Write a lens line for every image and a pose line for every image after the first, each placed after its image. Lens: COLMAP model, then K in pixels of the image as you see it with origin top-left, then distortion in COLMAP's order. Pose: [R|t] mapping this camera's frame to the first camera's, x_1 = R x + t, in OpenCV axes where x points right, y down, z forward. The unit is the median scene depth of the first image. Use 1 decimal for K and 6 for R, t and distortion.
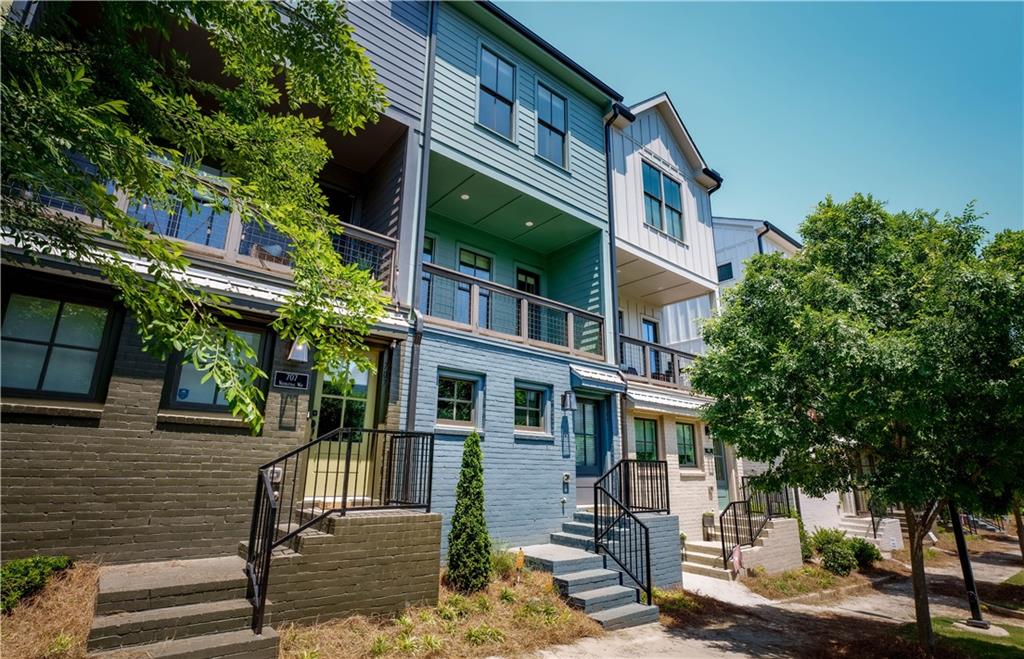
lens RADIAL K [[507.3, 0, 512.0], [0, 507.3, 329.0], [0, 0, 1]] dist [-0.014019, 0.003454]
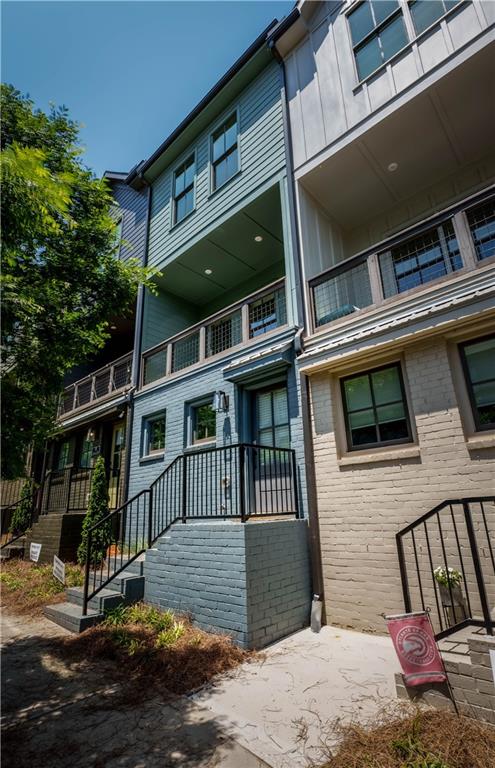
lens RADIAL K [[380.5, 0, 244.9], [0, 380.5, 391.5], [0, 0, 1]] dist [-0.014019, 0.003454]
pose [[0.121097, -0.324087, -0.938245, 0.810181], [0.297581, 0.913580, -0.277159, 0.344002], [0.946985, -0.245640, 0.207073, 0.929308]]
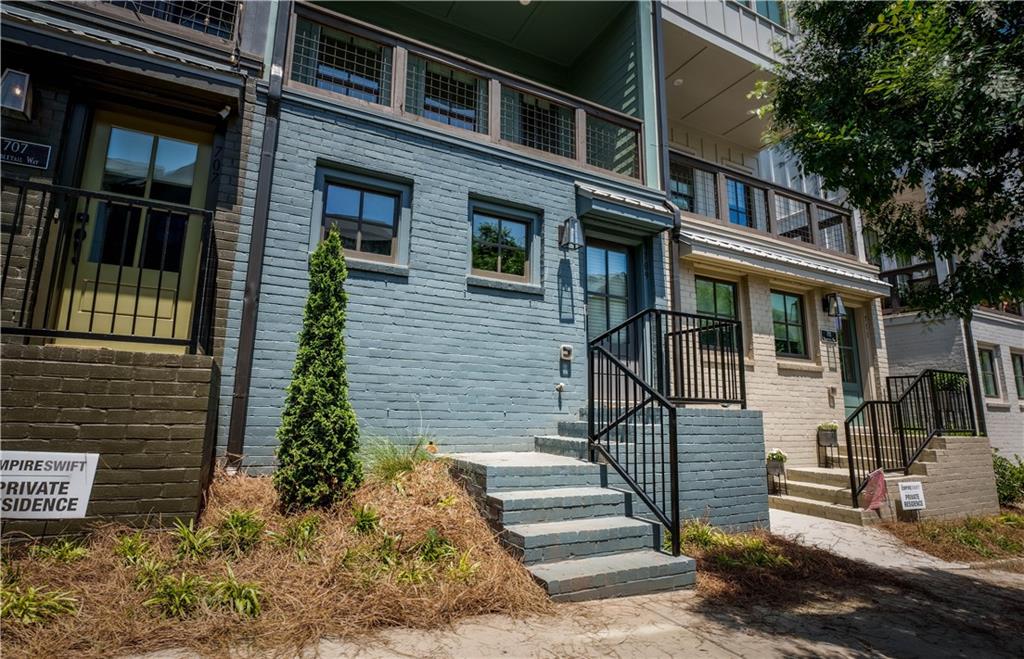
lens RADIAL K [[507.3, 0, 503.5], [0, 507.3, 330.0], [0, 0, 1]] dist [-0.014019, 0.003454]
pose [[0.974102, -0.038945, -0.222731, 0.172022], [0.059501, 0.994488, 0.086337, 0.207423], [0.218141, -0.097353, 0.971049, 0.380851]]
